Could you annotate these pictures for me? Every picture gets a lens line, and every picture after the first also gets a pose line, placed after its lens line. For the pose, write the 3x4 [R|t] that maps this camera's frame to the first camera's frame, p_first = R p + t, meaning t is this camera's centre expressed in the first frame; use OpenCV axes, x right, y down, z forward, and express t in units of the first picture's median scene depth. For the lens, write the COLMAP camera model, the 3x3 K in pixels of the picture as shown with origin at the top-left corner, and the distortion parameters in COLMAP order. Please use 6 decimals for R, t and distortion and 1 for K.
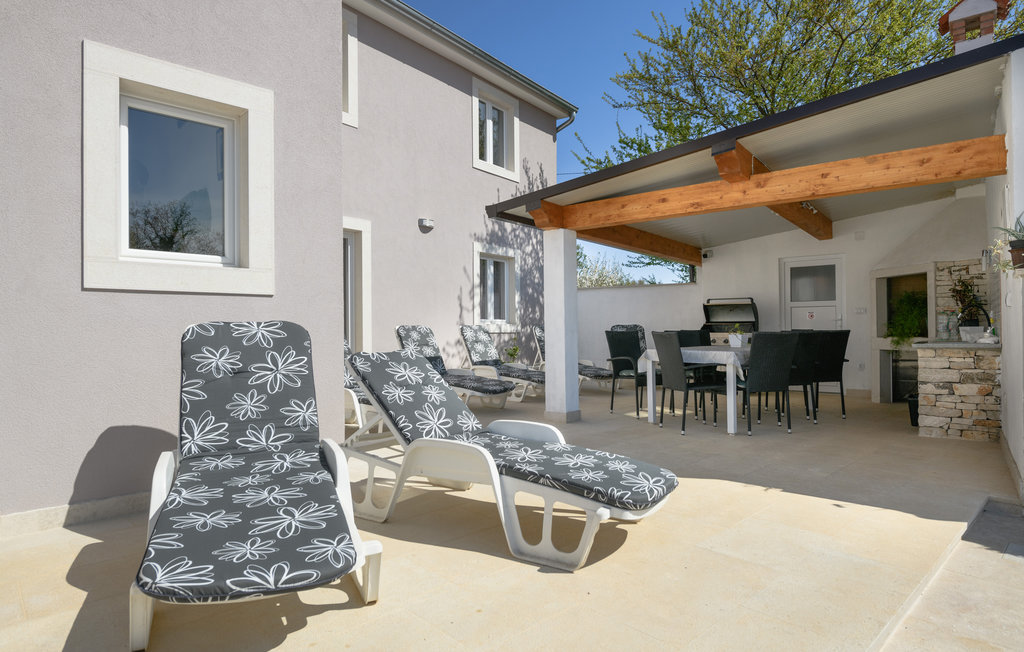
lens RADIAL K [[587.0, 0, 512.0], [0, 587.0, 326.0], [0, 0, 1]] dist [0.002220, -0.000253]
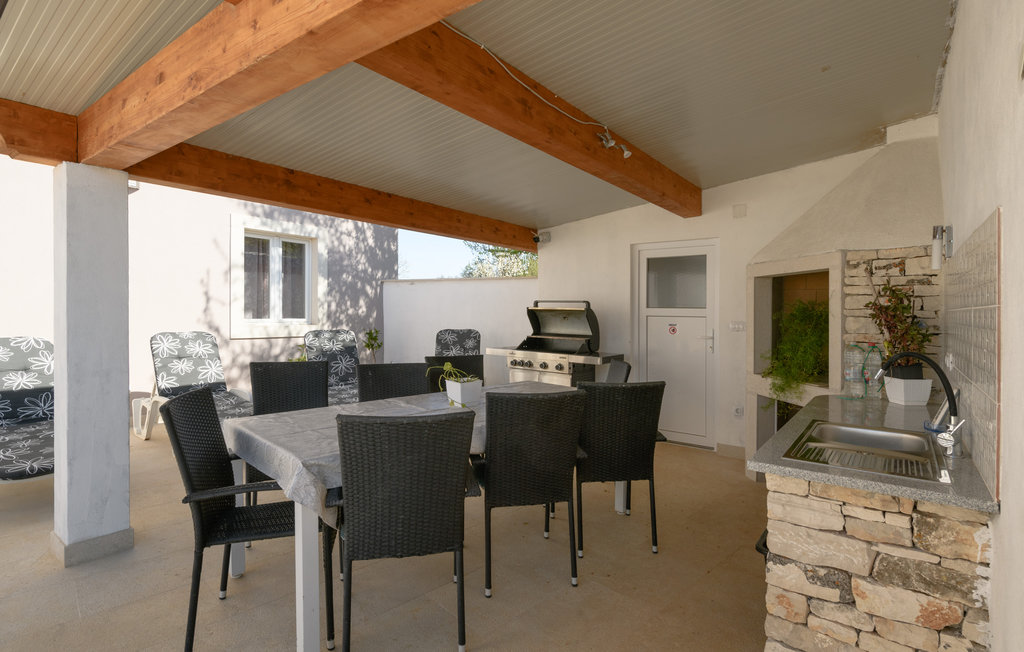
lens RADIAL K [[506.5, 0, 515.2], [0, 506.5, 308.1], [0, 0, 1]] dist [0.001287, -0.000789]
pose [[0.999765, 0.021570, 0.002221, 0.388706], [-0.021573, 0.999767, 0.000906, -0.046636], [-0.002201, -0.000954, 0.999997, 0.496668]]
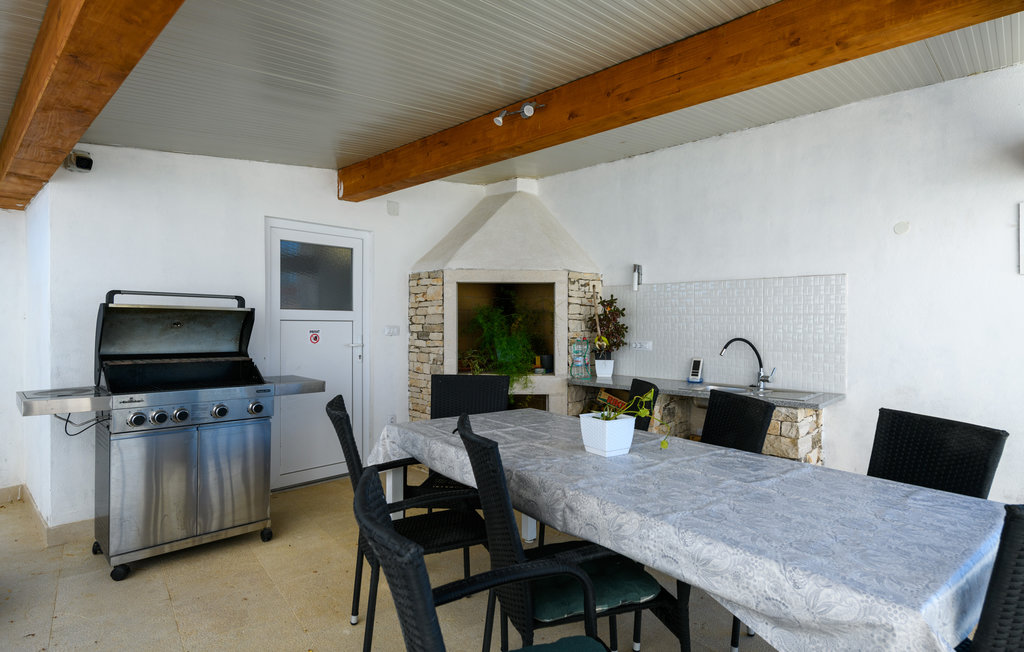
lens RADIAL K [[538.6, 0, 540.8], [0, 538.6, 324.5], [0, 0, 1]] dist [0.000528, -0.001548]
pose [[0.090845, 0.013648, 0.995771, 0.050003], [-0.012618, 0.999842, -0.012552, -0.031000], [-0.995785, -0.011424, 0.091003, 0.902501]]
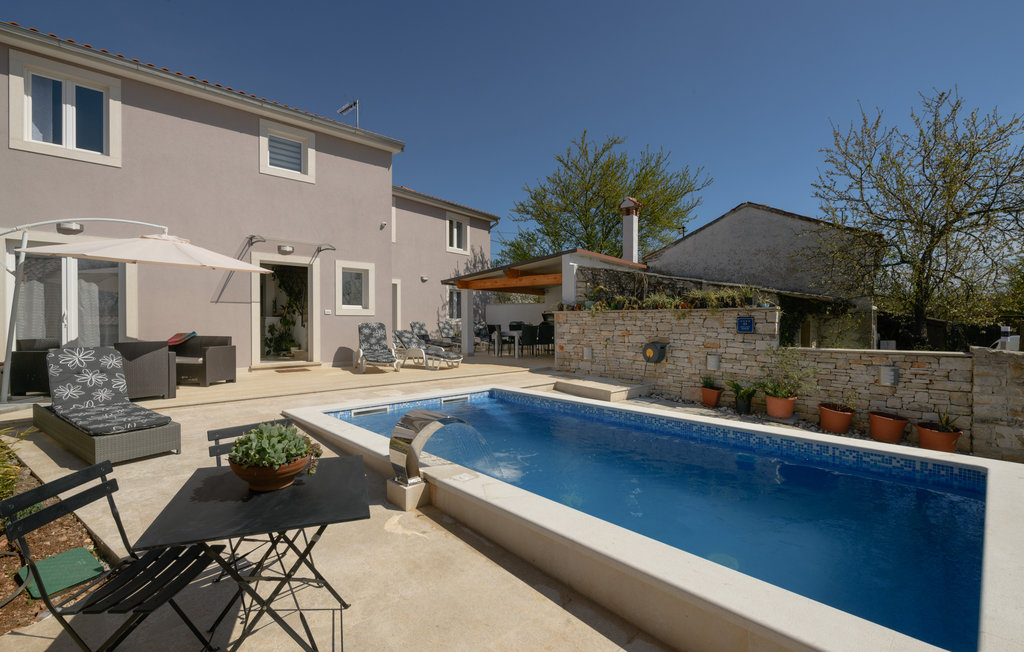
lens RADIAL K [[454.4, 0, 515.8], [0, 454.4, 329.8], [0, 0, 1]] dist [-0.000026, -0.000248]
pose [[0.999935, 0.009051, 0.006988, 0.262109], [-0.009228, 0.999627, 0.025700, -0.022052], [-0.006752, -0.025763, 0.999645, -1.035299]]
